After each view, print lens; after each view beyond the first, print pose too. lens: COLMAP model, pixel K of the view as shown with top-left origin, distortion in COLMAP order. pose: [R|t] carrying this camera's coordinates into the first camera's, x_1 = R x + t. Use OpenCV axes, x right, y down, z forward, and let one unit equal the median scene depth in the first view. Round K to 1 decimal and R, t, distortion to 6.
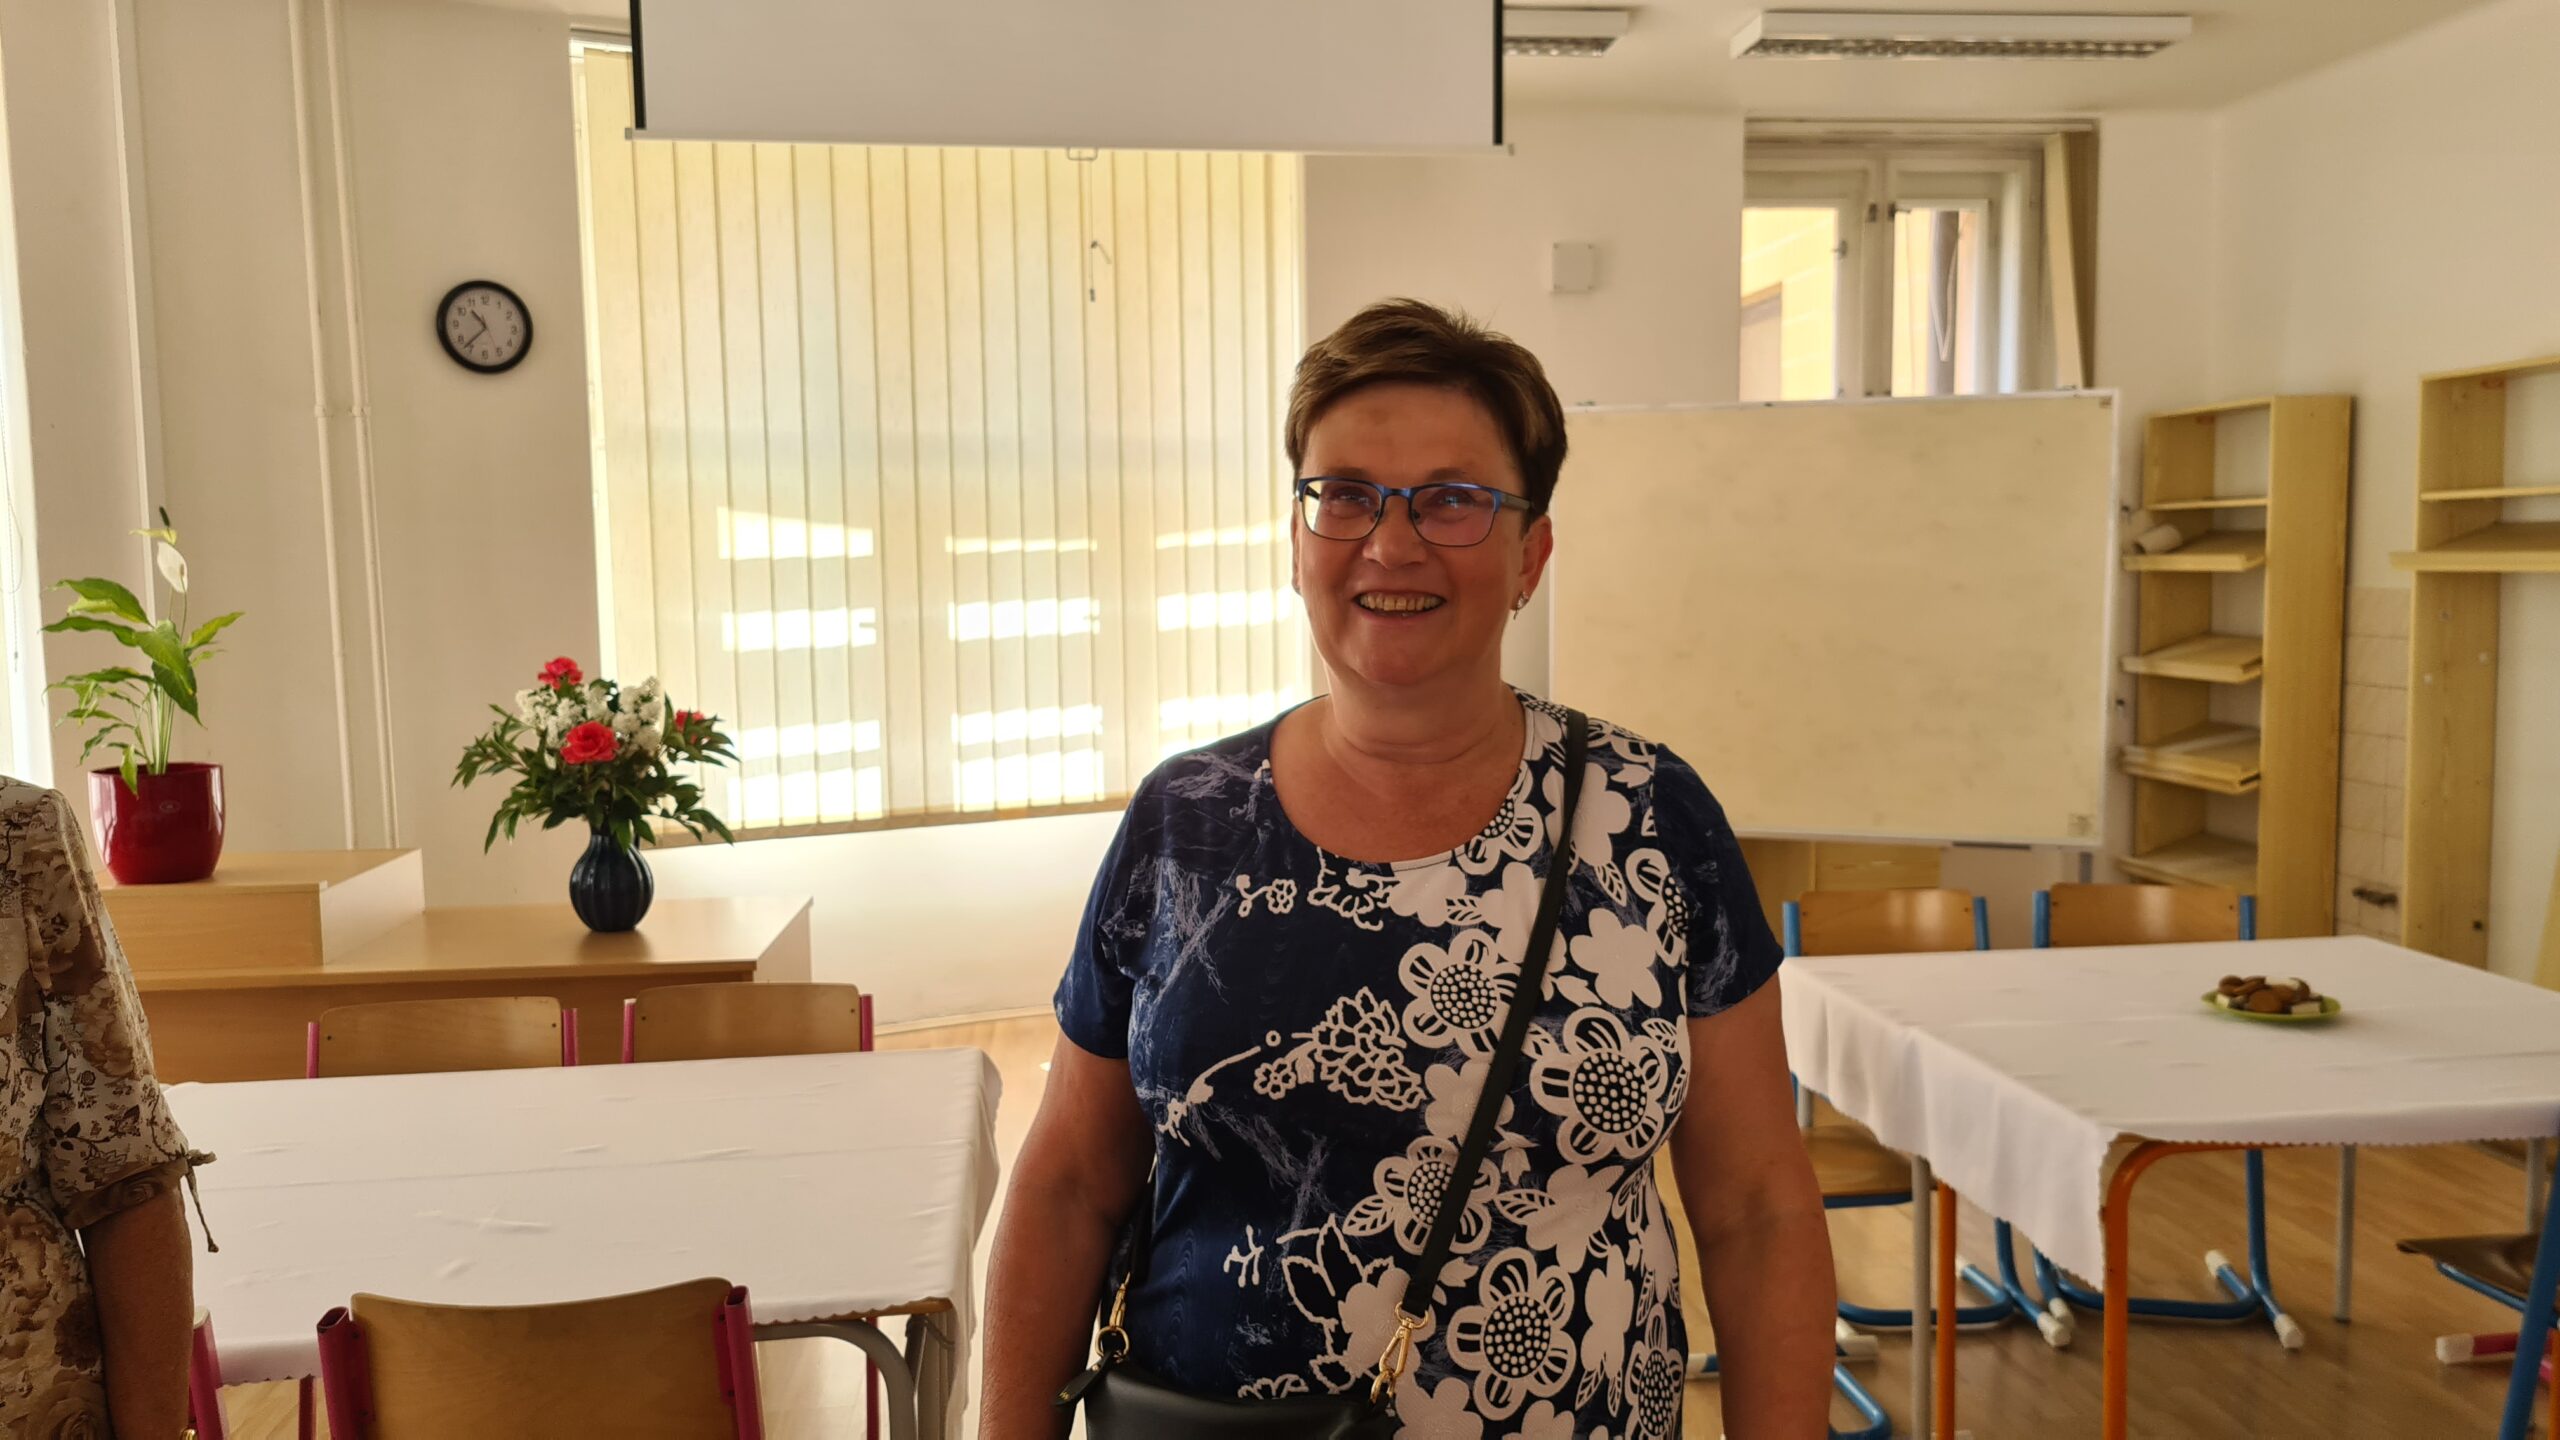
lens RADIAL K [[1933.6, 0, 1295.5], [0, 1933.6, 717.6], [0, 0, 1]] dist [0.069979, -0.045789]
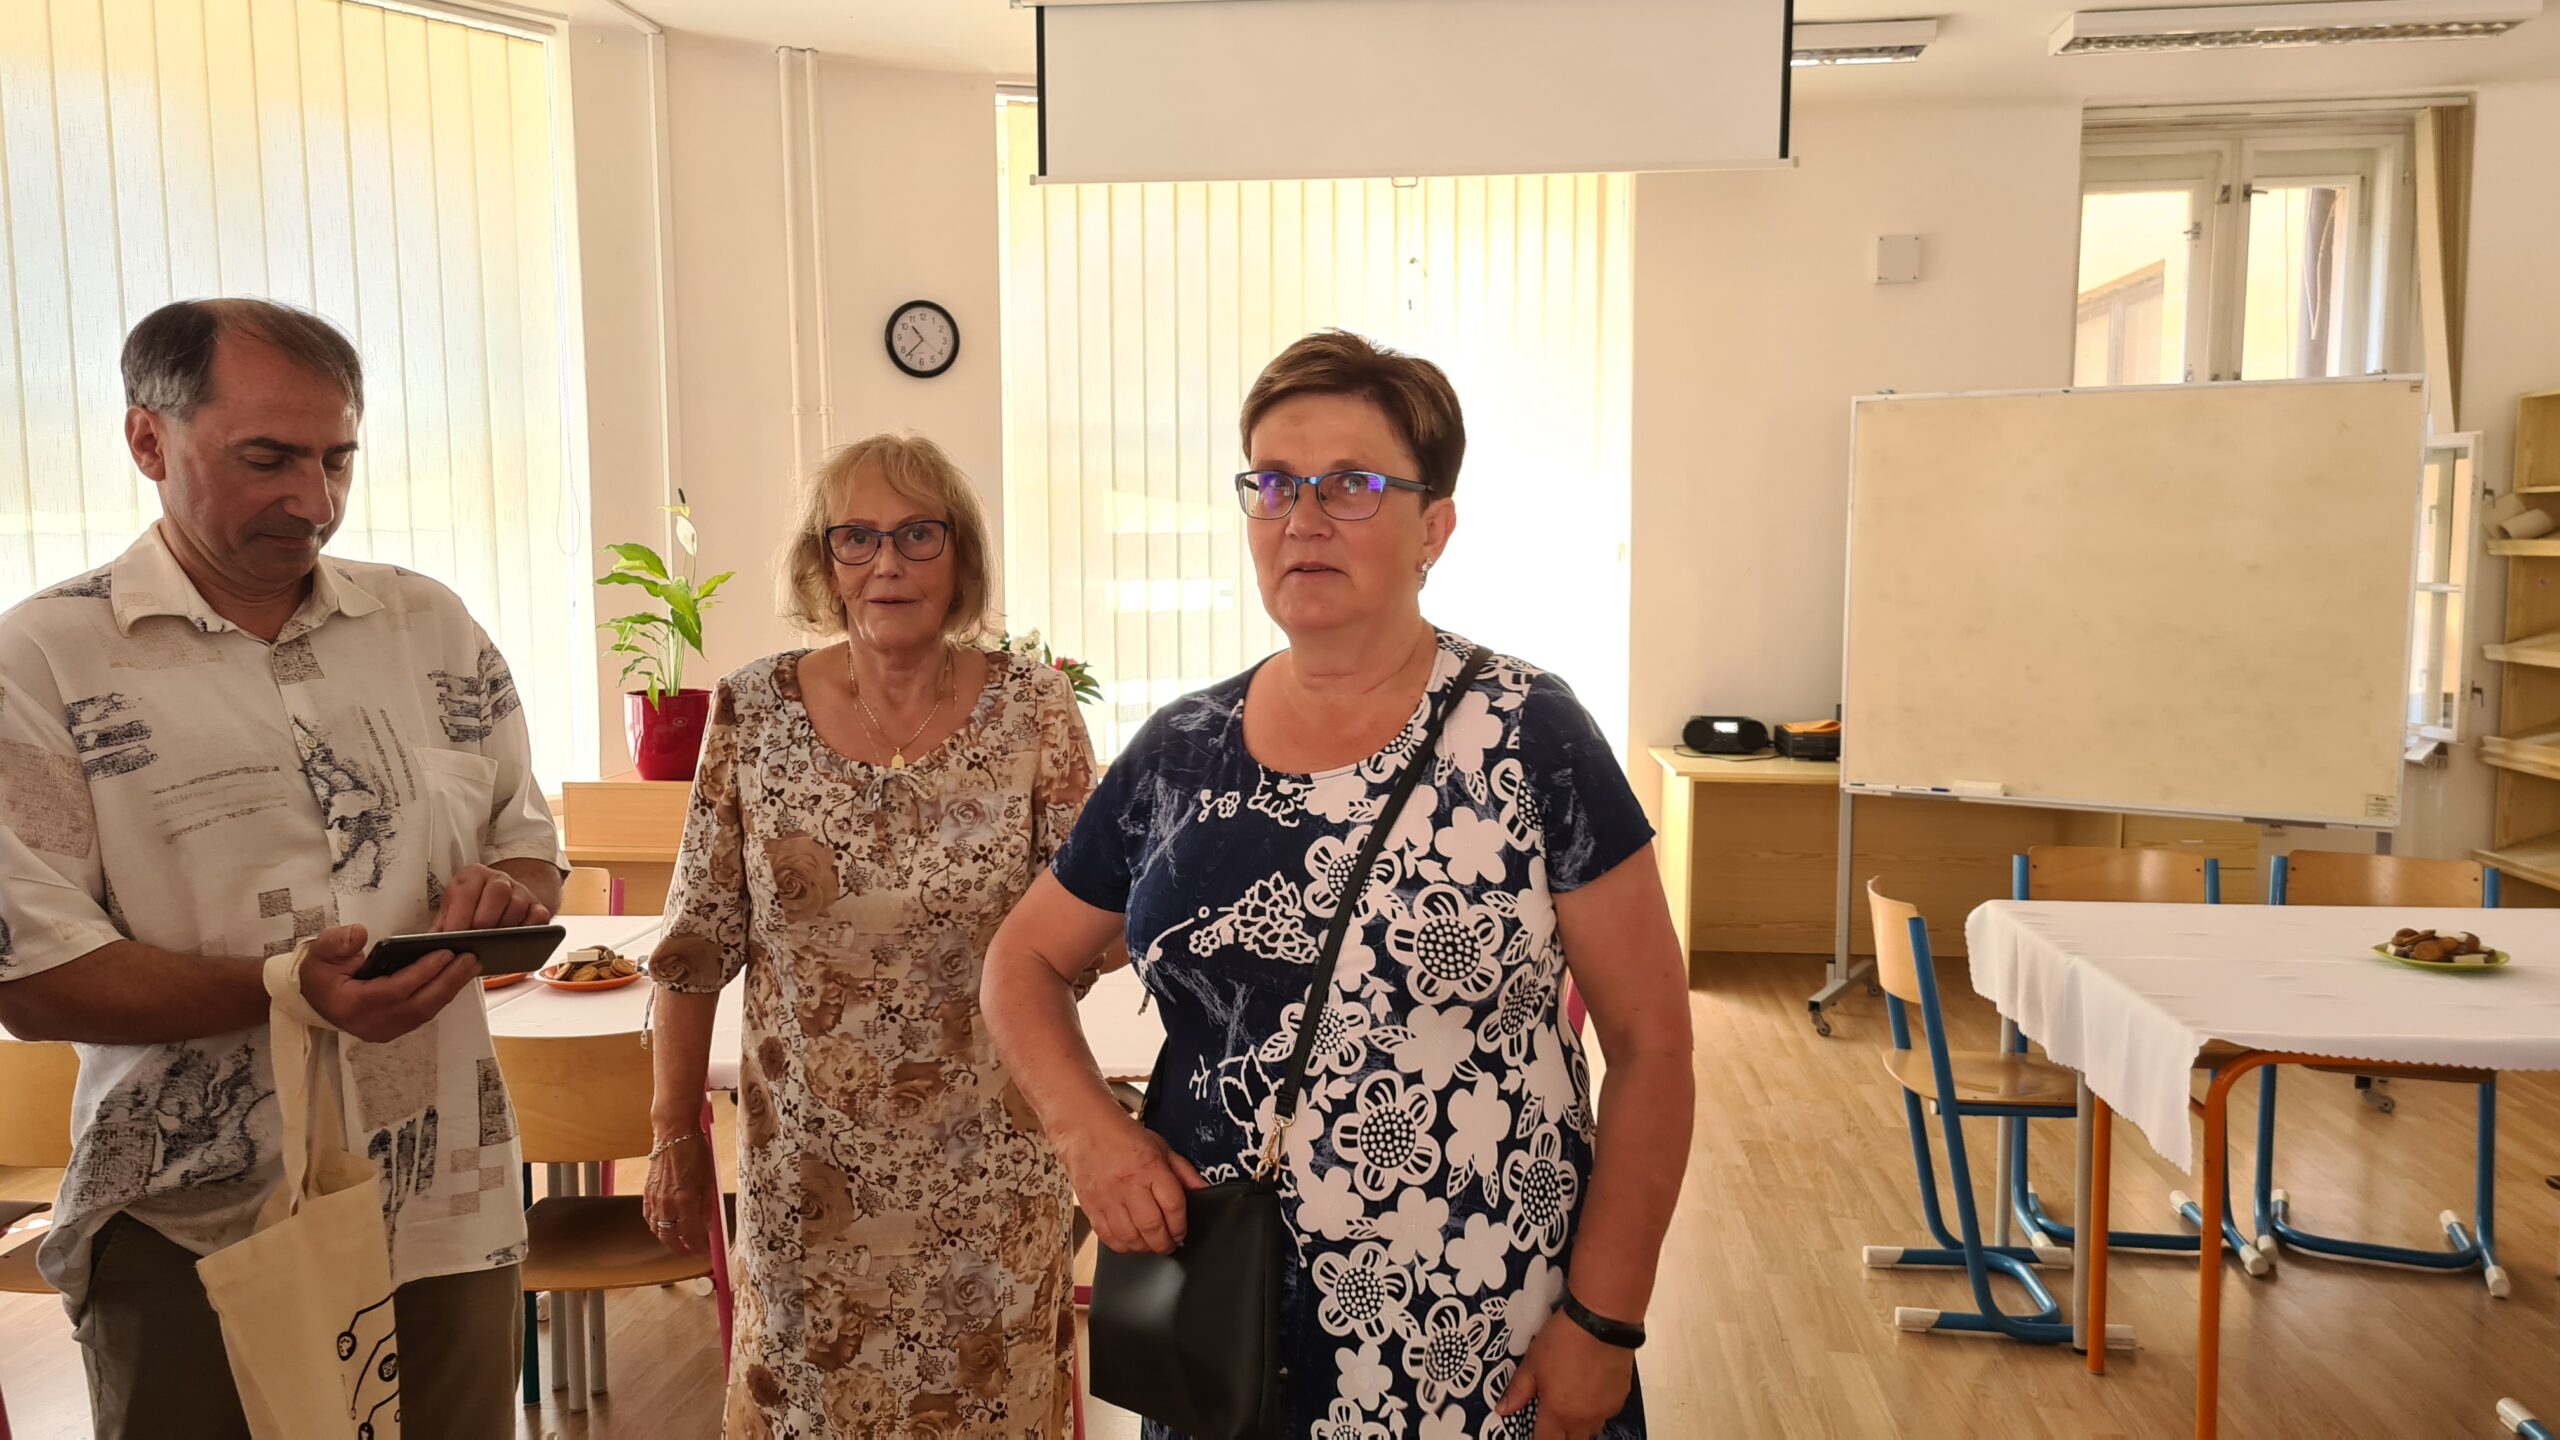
lens RADIAL K [[1957.9, 0, 1284.1], [0, 1957.9, 725.7], [0, 0, 1]] dist [0.088880, -0.069331]
pose [[0.975473, 0.030107, -0.218051, 0.078472], [-0.027382, 0.999505, 0.015507, 0.014204], [0.218410, -0.009156, 0.975814, -0.143503]]
